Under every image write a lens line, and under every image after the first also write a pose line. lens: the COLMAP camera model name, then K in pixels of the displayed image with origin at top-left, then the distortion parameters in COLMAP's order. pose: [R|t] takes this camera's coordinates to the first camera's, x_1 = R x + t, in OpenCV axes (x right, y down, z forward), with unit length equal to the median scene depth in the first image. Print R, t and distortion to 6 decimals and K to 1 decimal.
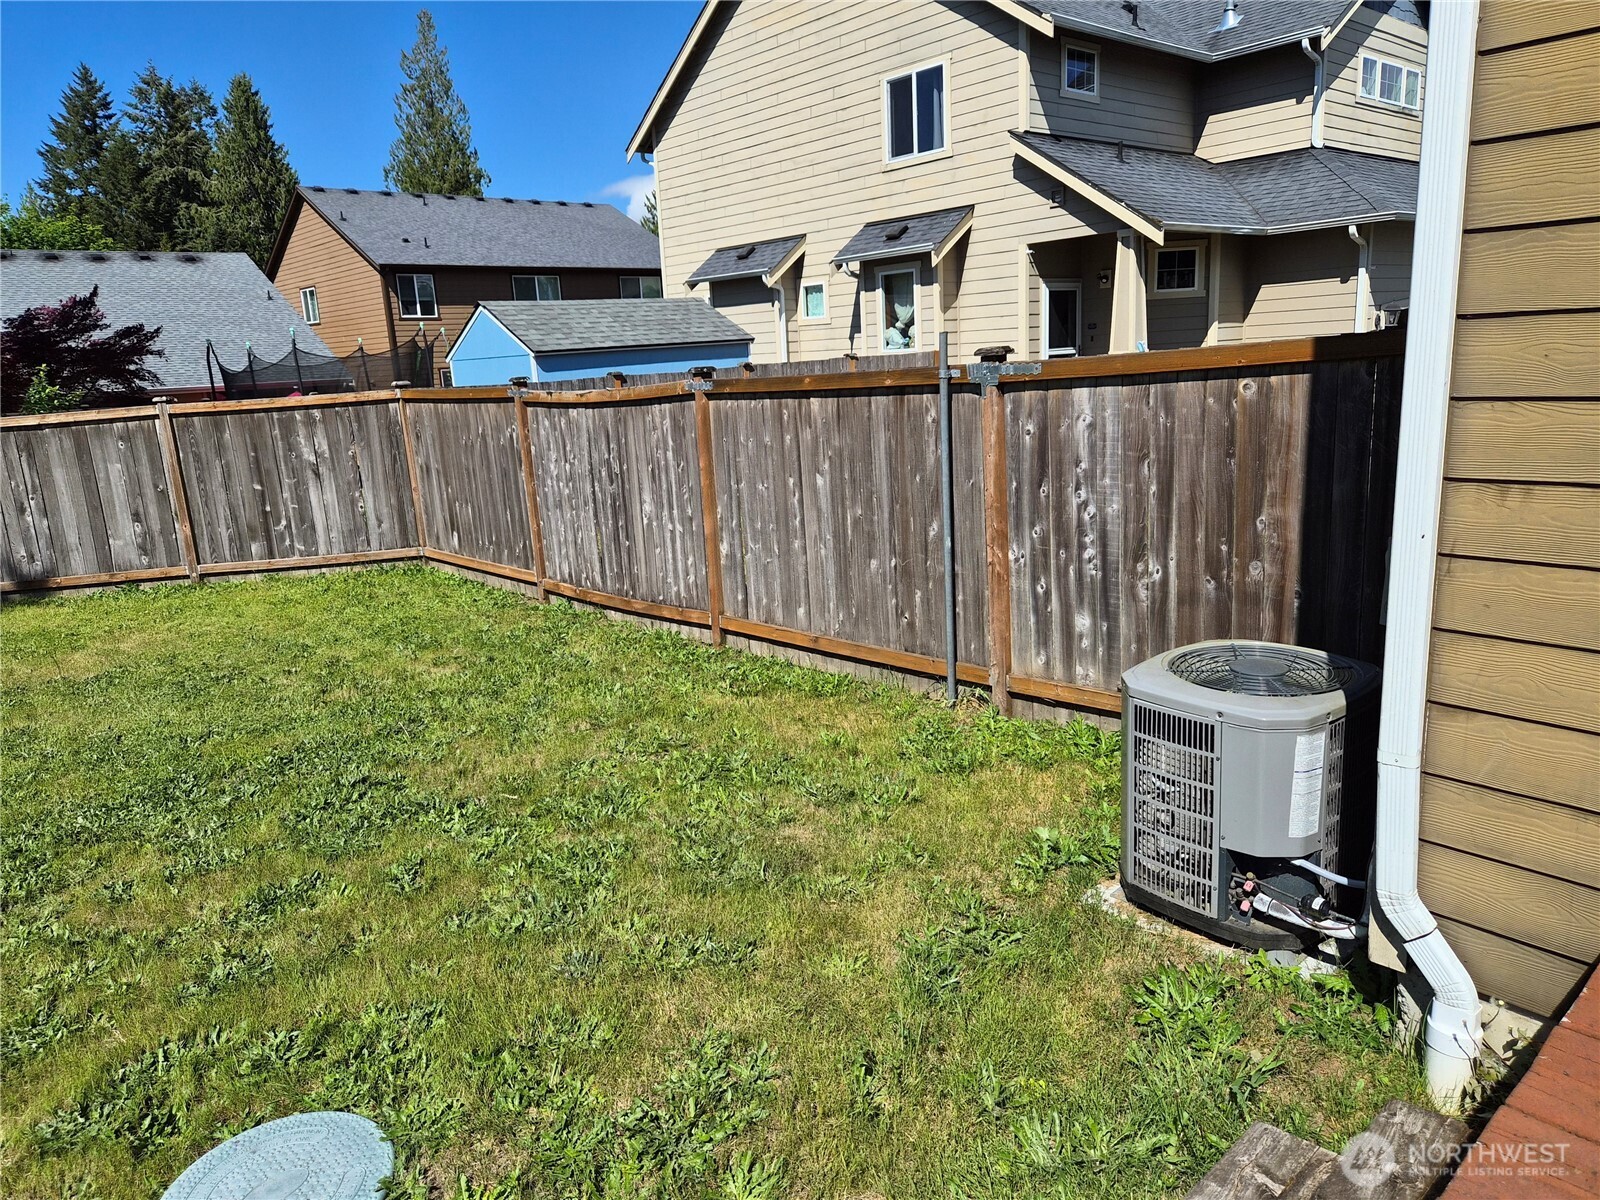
lens RADIAL K [[1068.2, 0, 800.0], [0, 1068.2, 600.0], [0, 0, 1]] dist [0.001718, -0.005501]
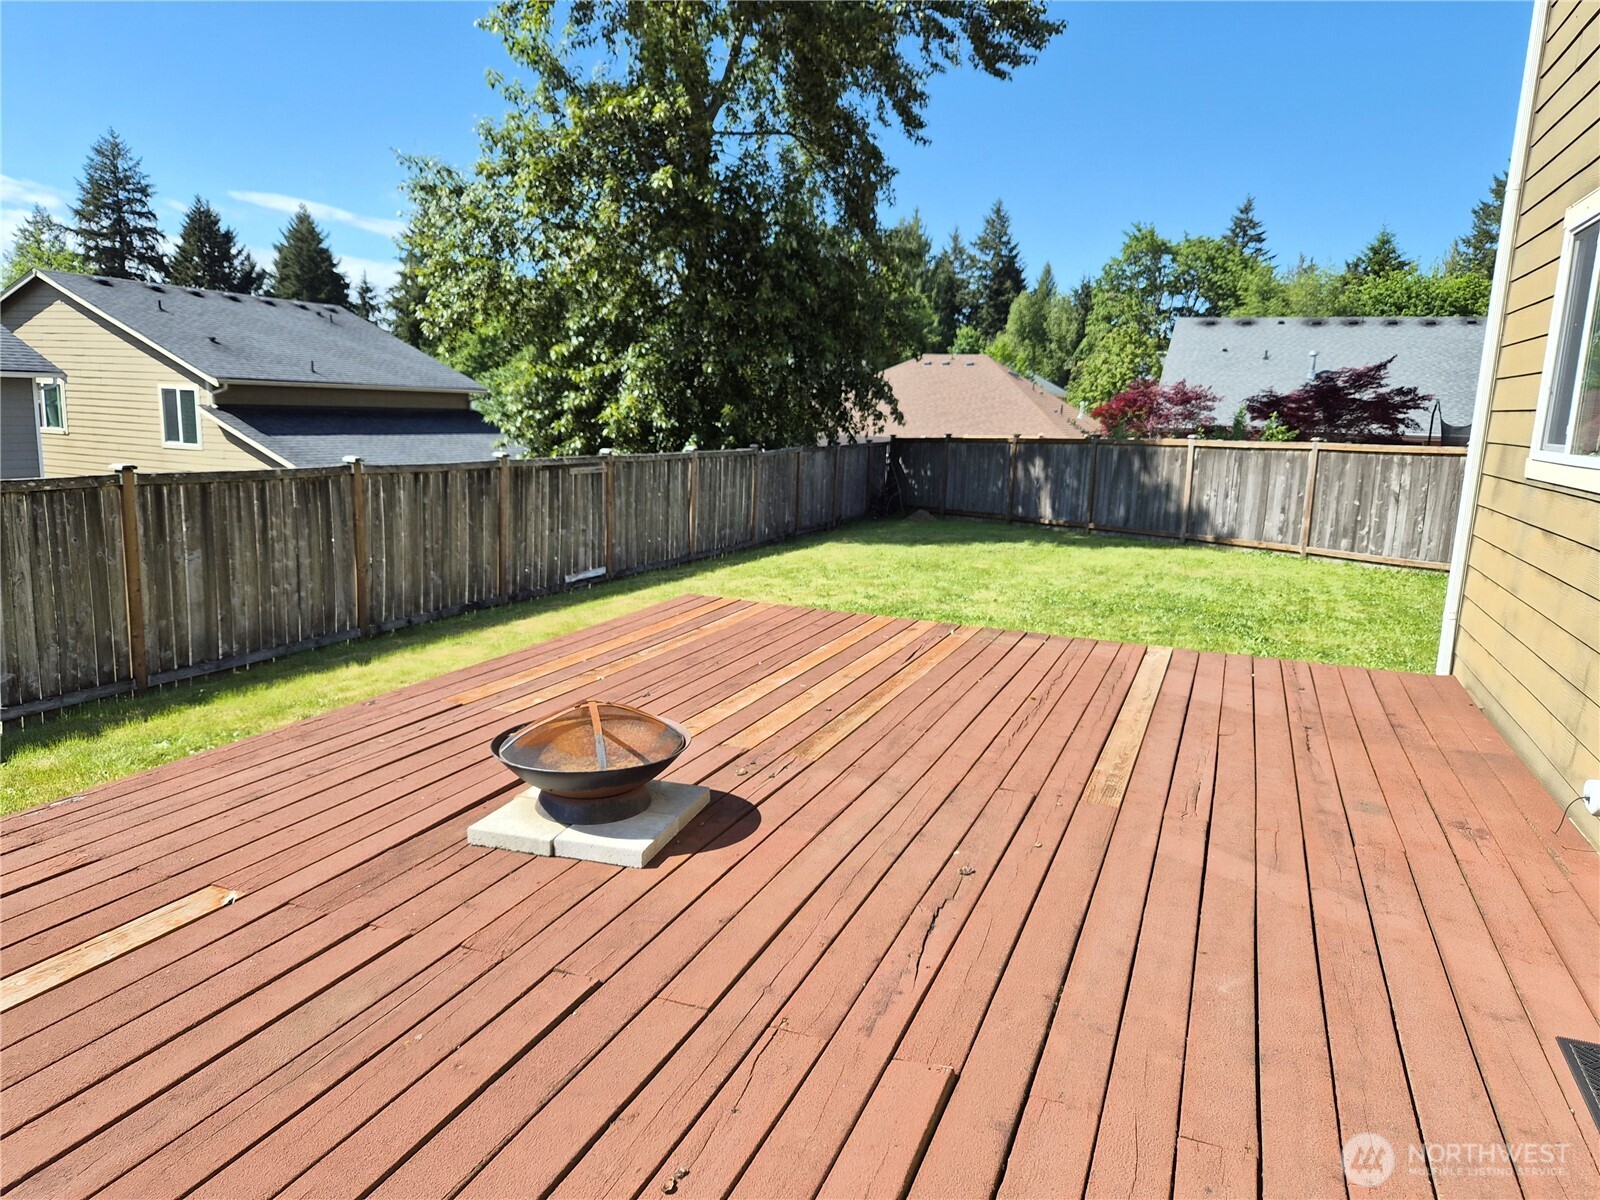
lens RADIAL K [[1068.2, 0, 800.0], [0, 1068.2, 600.0], [0, 0, 1]] dist [0.001718, -0.005501]
pose [[0.427670, 0.220653, -0.876590, 0.490229], [-0.256297, 0.959552, 0.116494, 0.048988], [0.866839, 0.174846, 0.466925, -0.339054]]
